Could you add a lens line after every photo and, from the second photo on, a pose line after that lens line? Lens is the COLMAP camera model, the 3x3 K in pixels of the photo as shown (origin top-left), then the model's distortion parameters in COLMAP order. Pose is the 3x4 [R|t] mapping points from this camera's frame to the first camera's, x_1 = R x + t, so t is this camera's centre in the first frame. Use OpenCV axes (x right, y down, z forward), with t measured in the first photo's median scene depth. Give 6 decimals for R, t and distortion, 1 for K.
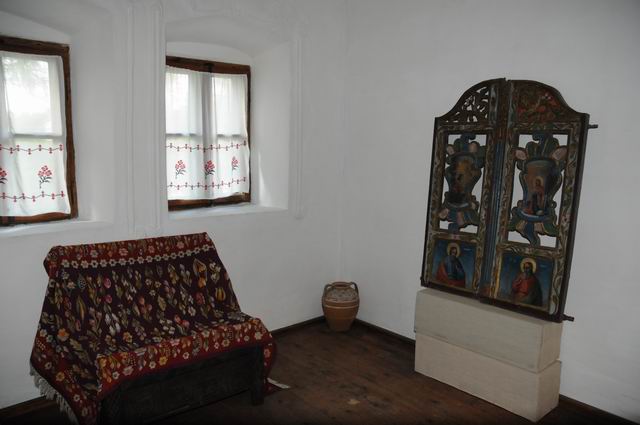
lens RADIAL K [[490.7, 0, 319.8], [0, 490.7, 224.8], [0, 0, 1]] dist [-0.178913, 0.166218]
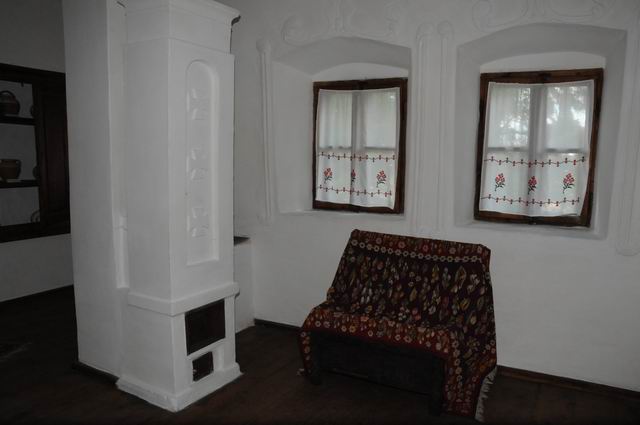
lens RADIAL K [[490.7, 0, 319.8], [0, 490.7, 224.8], [0, 0, 1]] dist [-0.178913, 0.166218]
pose [[0.345161, 0.131727, -0.929254, 0.645861], [-0.159590, 0.983920, 0.080198, -0.057741], [0.924876, 0.120618, 0.360633, 0.357843]]
